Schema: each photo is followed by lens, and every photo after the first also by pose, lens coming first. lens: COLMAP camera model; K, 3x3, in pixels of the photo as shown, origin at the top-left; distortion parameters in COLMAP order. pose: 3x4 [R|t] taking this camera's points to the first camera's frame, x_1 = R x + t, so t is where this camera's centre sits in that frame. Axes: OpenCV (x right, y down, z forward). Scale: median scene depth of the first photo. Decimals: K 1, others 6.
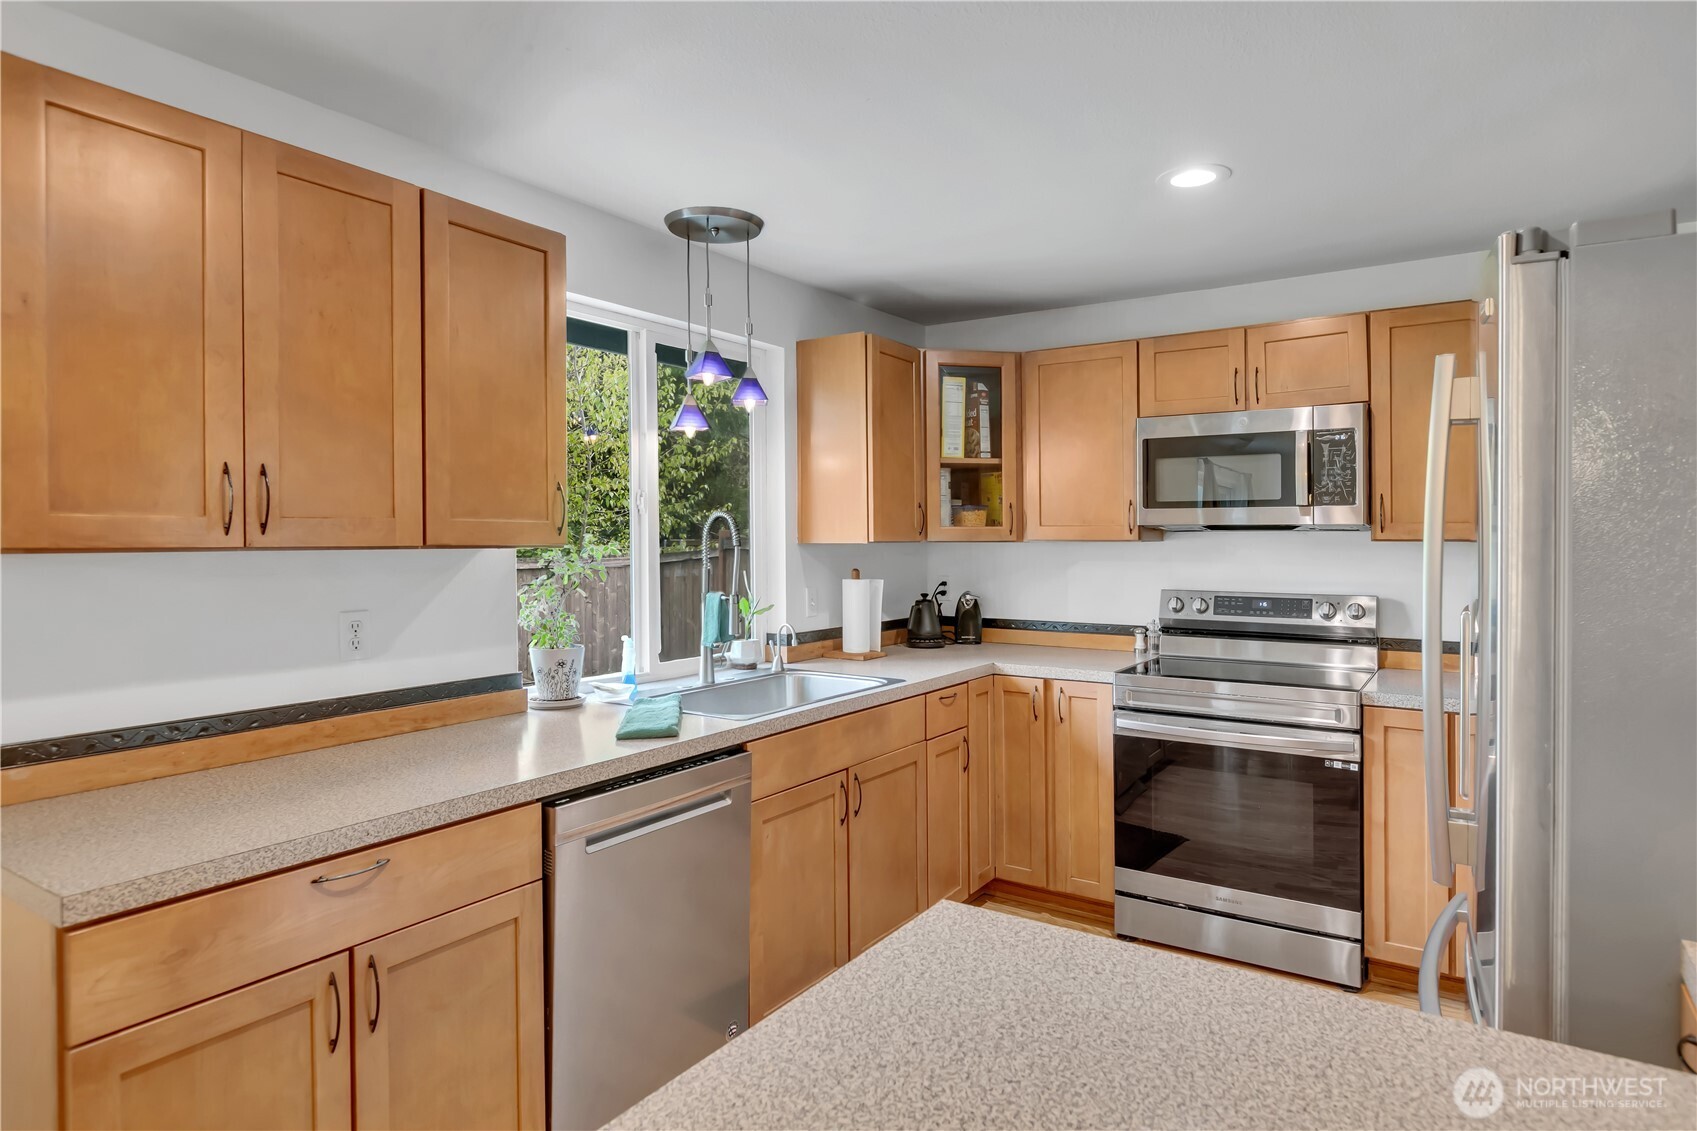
lens RADIAL K [[964.5, 0, 851.8], [0, 964.5, 540.9], [0, 0, 1]] dist [0.002978, -0.001729]
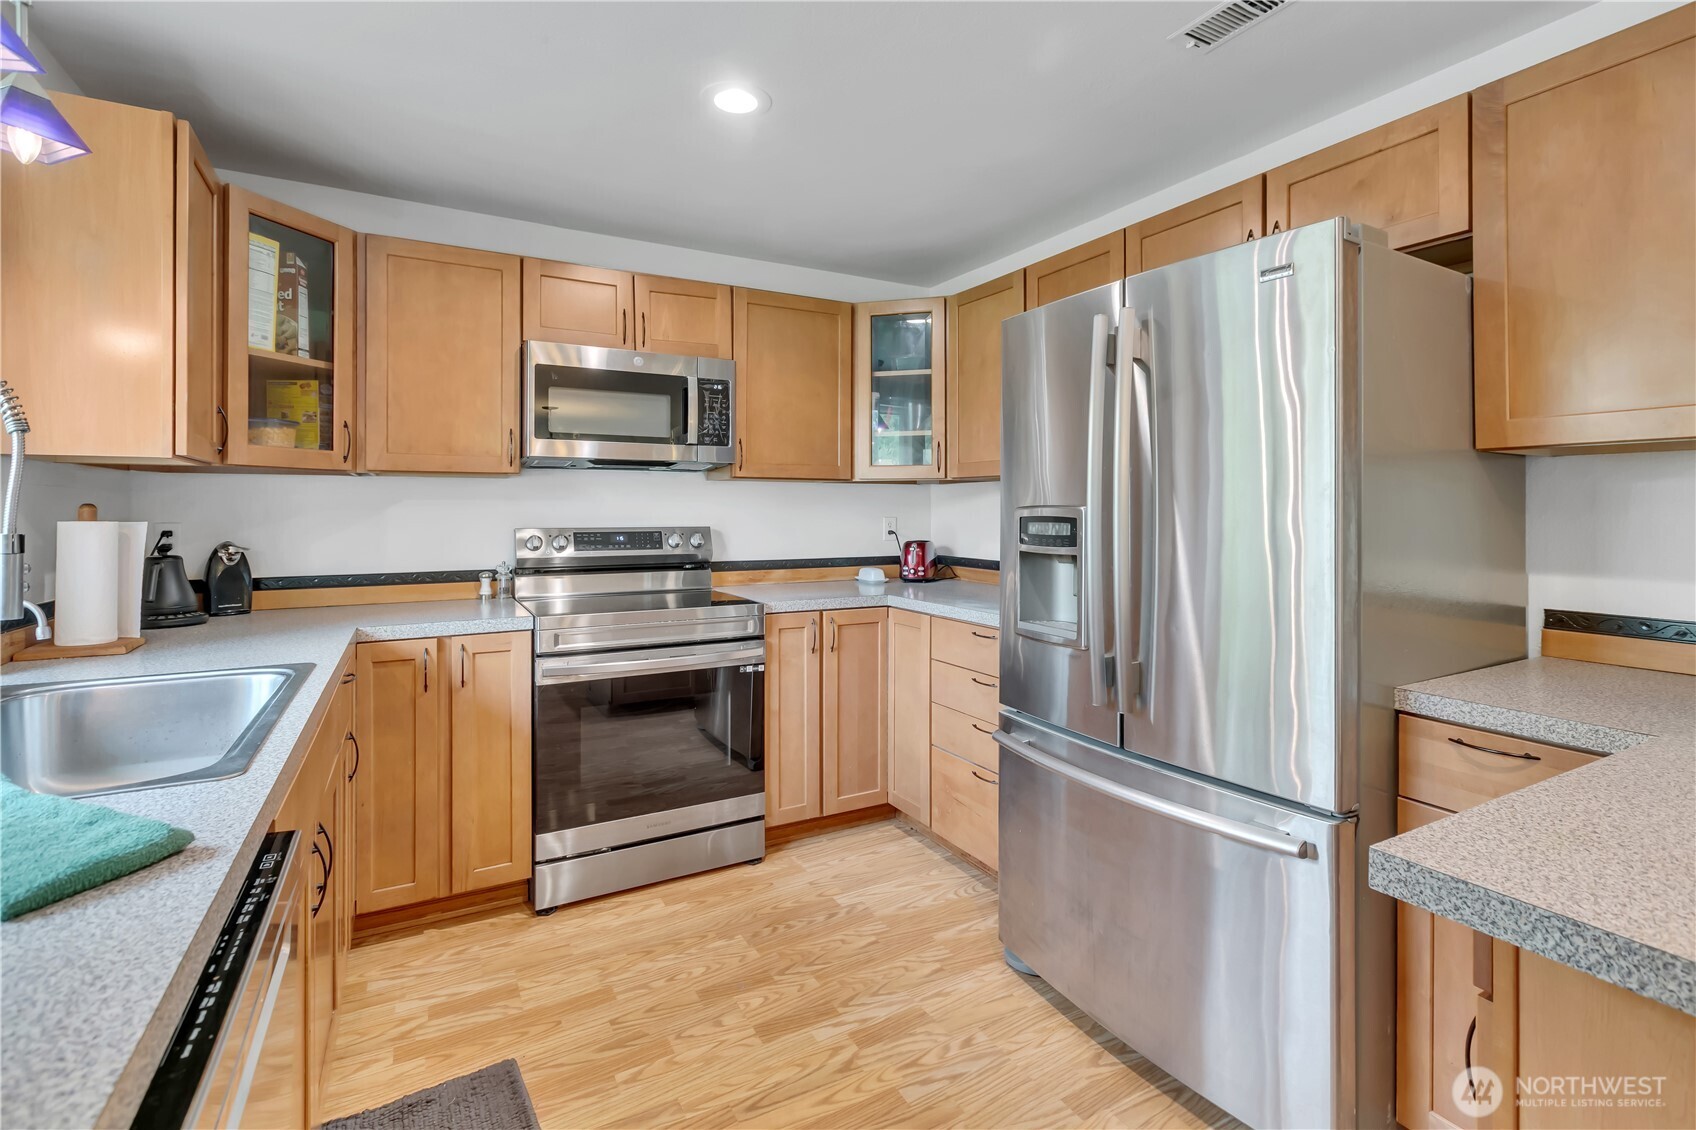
lens RADIAL K [[787.5, 0, 855.9], [0, 787.5, 496.5], [0, 0, 1]] dist [0.004548, -0.000126]
pose [[0.459586, 0.016316, 0.887983, -0.225779], [0.003740, 0.999787, -0.020306, 0.038469], [-0.888125, 0.012653, 0.459427, 0.375311]]
